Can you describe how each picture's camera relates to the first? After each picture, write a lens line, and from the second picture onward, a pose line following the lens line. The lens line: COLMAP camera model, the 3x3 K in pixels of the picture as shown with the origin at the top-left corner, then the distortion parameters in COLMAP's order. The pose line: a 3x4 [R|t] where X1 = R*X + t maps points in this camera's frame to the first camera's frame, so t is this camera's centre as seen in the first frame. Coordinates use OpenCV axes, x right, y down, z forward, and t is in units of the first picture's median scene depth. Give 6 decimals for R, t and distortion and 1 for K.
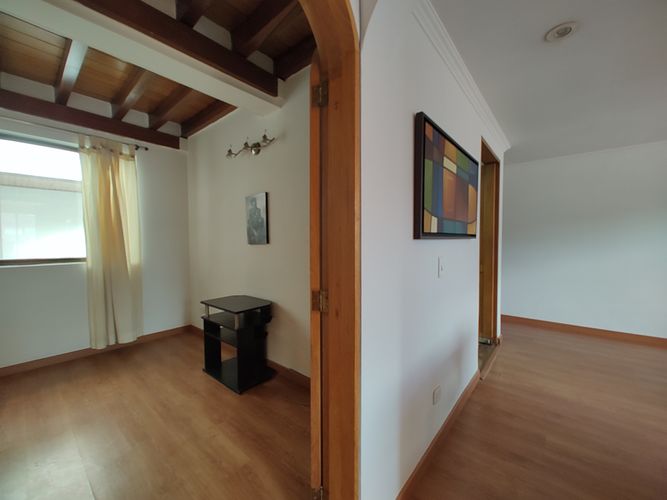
lens RADIAL K [[269.8, 0, 333.5], [0, 269.8, 250.0], [0, 0, 1]] dist [0.002765, -0.005879]
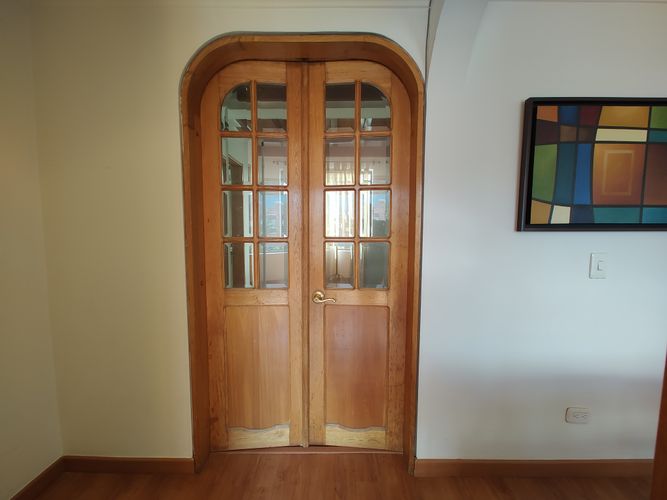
lens RADIAL K [[269.8, 0, 333.5], [0, 269.8, 250.0], [0, 0, 1]] dist [0.002765, -0.005879]
pose [[0.639064, 0.063549, -0.766524, 0.595770], [-0.035273, 0.997954, 0.053328, 0.000916], [0.768344, -0.007043, 0.639998, -0.143952]]
